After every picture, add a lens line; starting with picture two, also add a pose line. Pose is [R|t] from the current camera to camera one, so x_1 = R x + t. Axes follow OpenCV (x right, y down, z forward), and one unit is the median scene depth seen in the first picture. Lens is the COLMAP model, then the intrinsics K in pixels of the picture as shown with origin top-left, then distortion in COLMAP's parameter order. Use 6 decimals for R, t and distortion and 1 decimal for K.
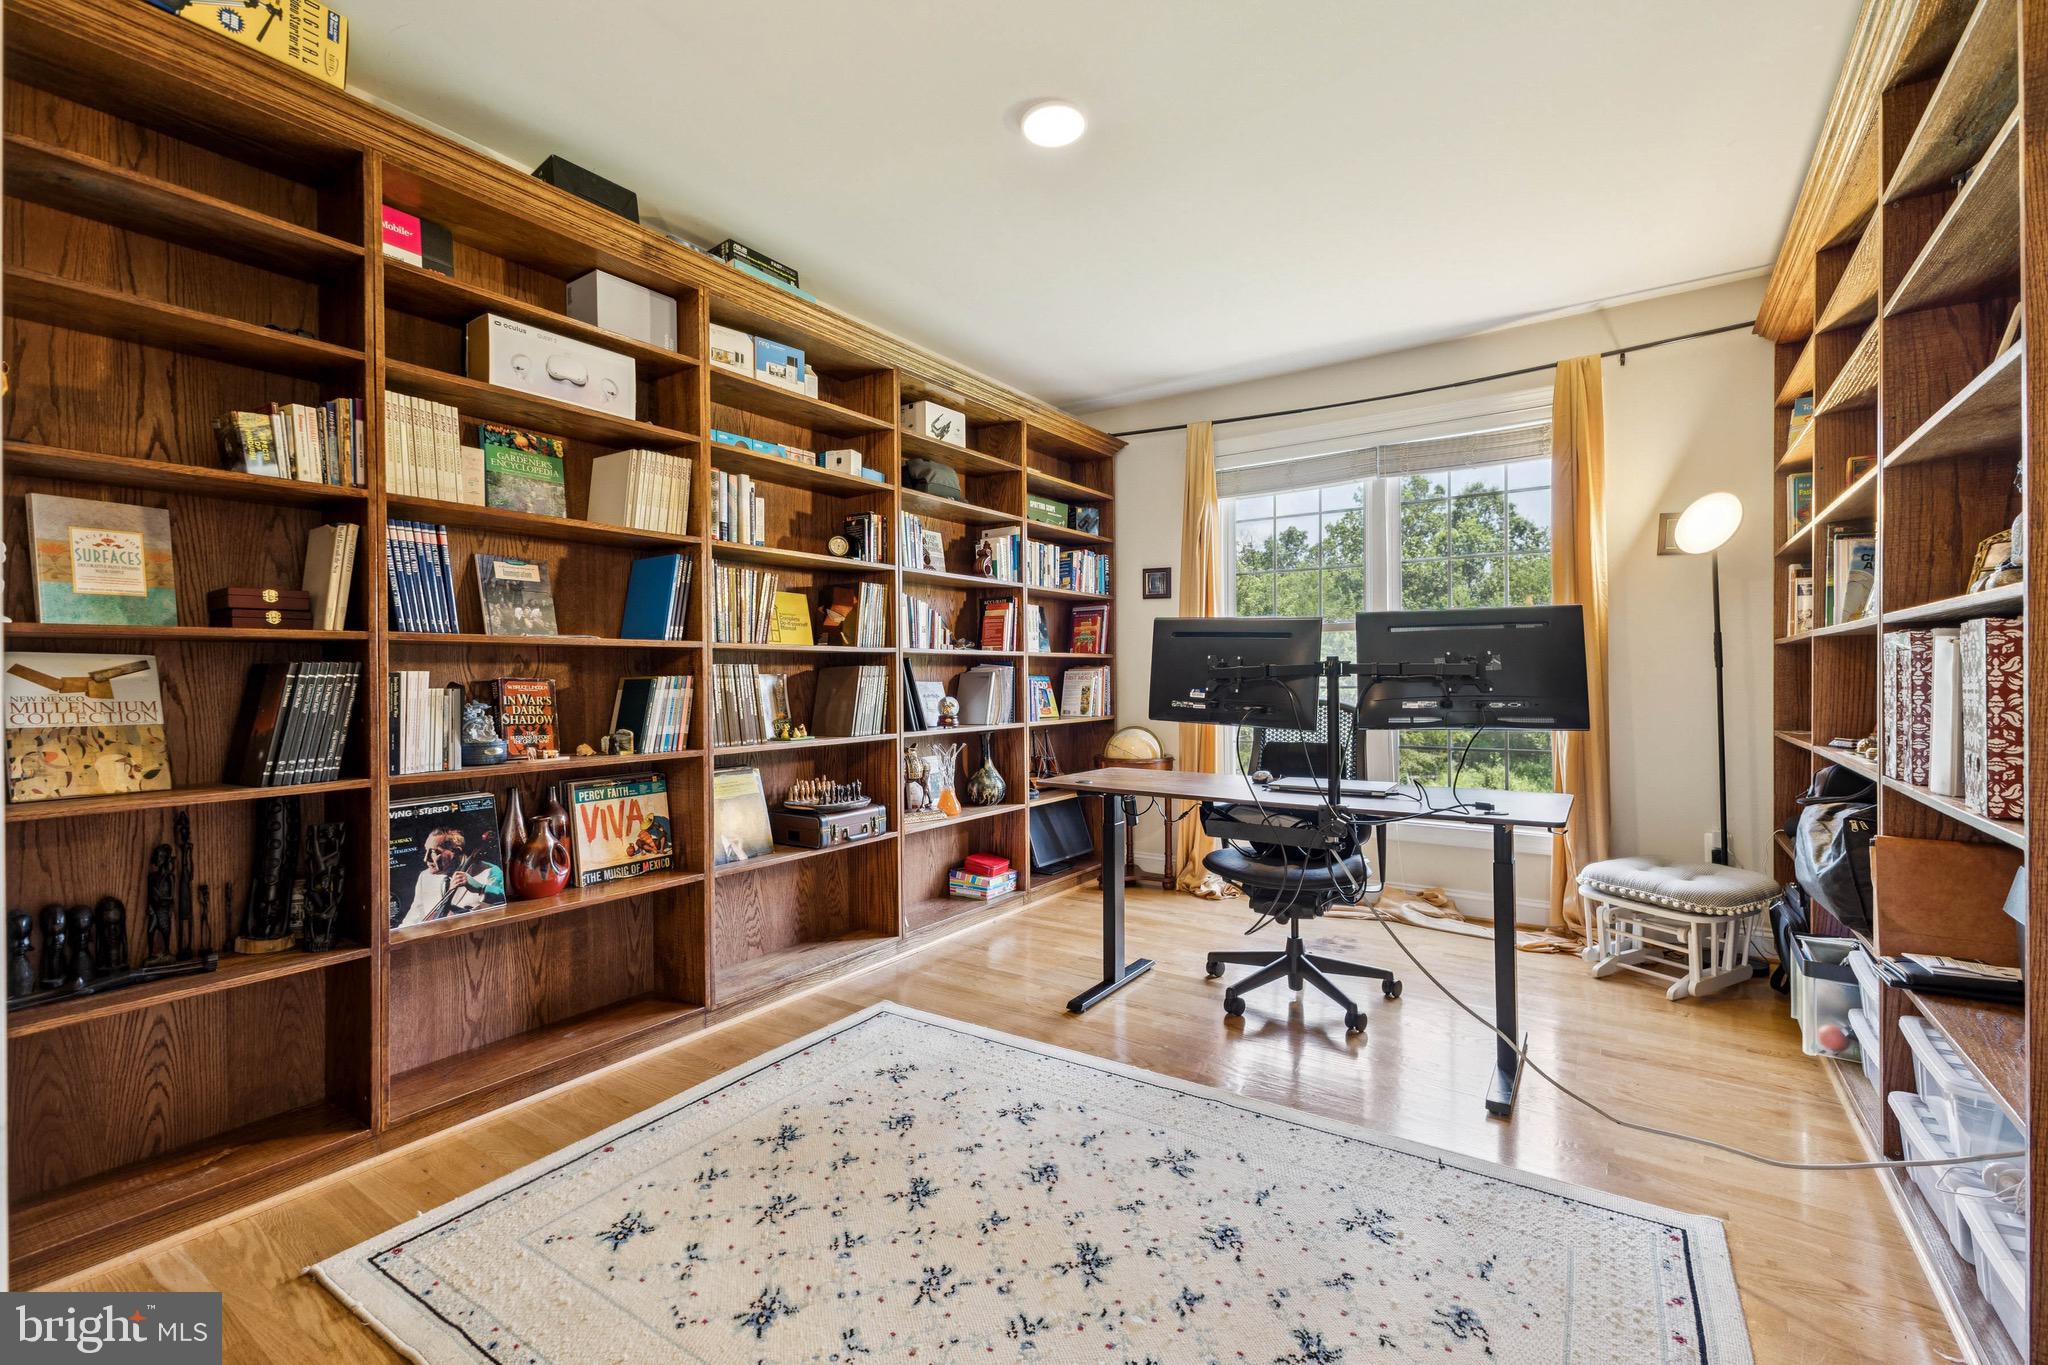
lens RADIAL K [[890.7, 0, 1031.4], [0, 890.7, 679.4], [0, 0, 1]] dist [0.012298, -0.003218]
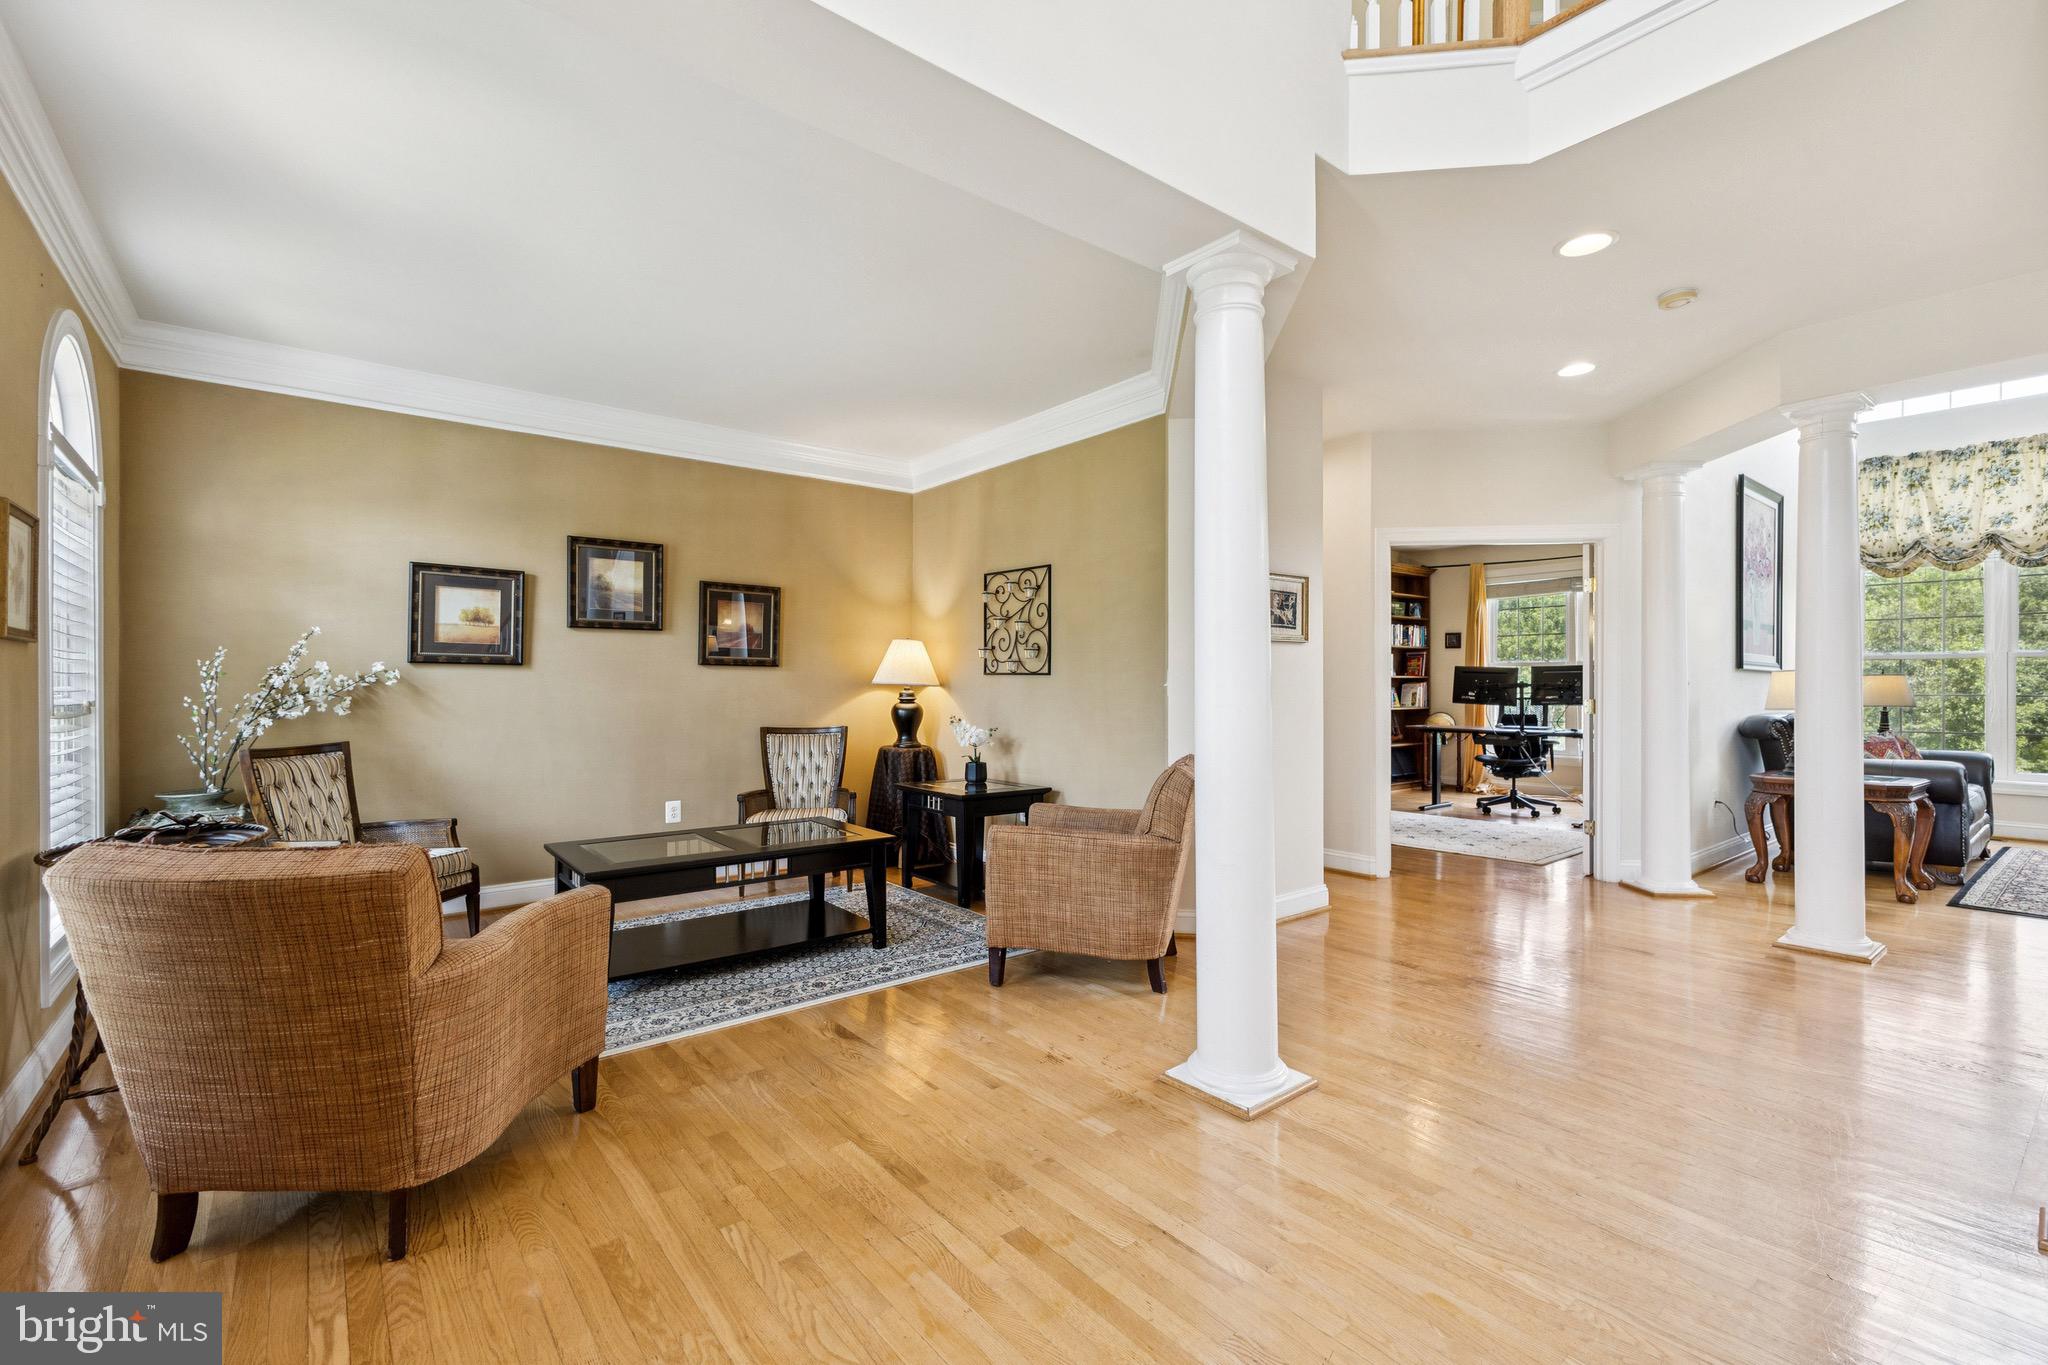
lens RADIAL K [[890.7, 0, 1015.9], [0, 890.7, 689.4], [0, 0, 1]] dist [0.012298, -0.003218]
pose [[0.954376, 0.005024, -0.298566, -0.252238], [-0.004948, 0.999987, 0.001012, 0.005353], [0.298567, 0.000511, 0.954388, -1.546691]]
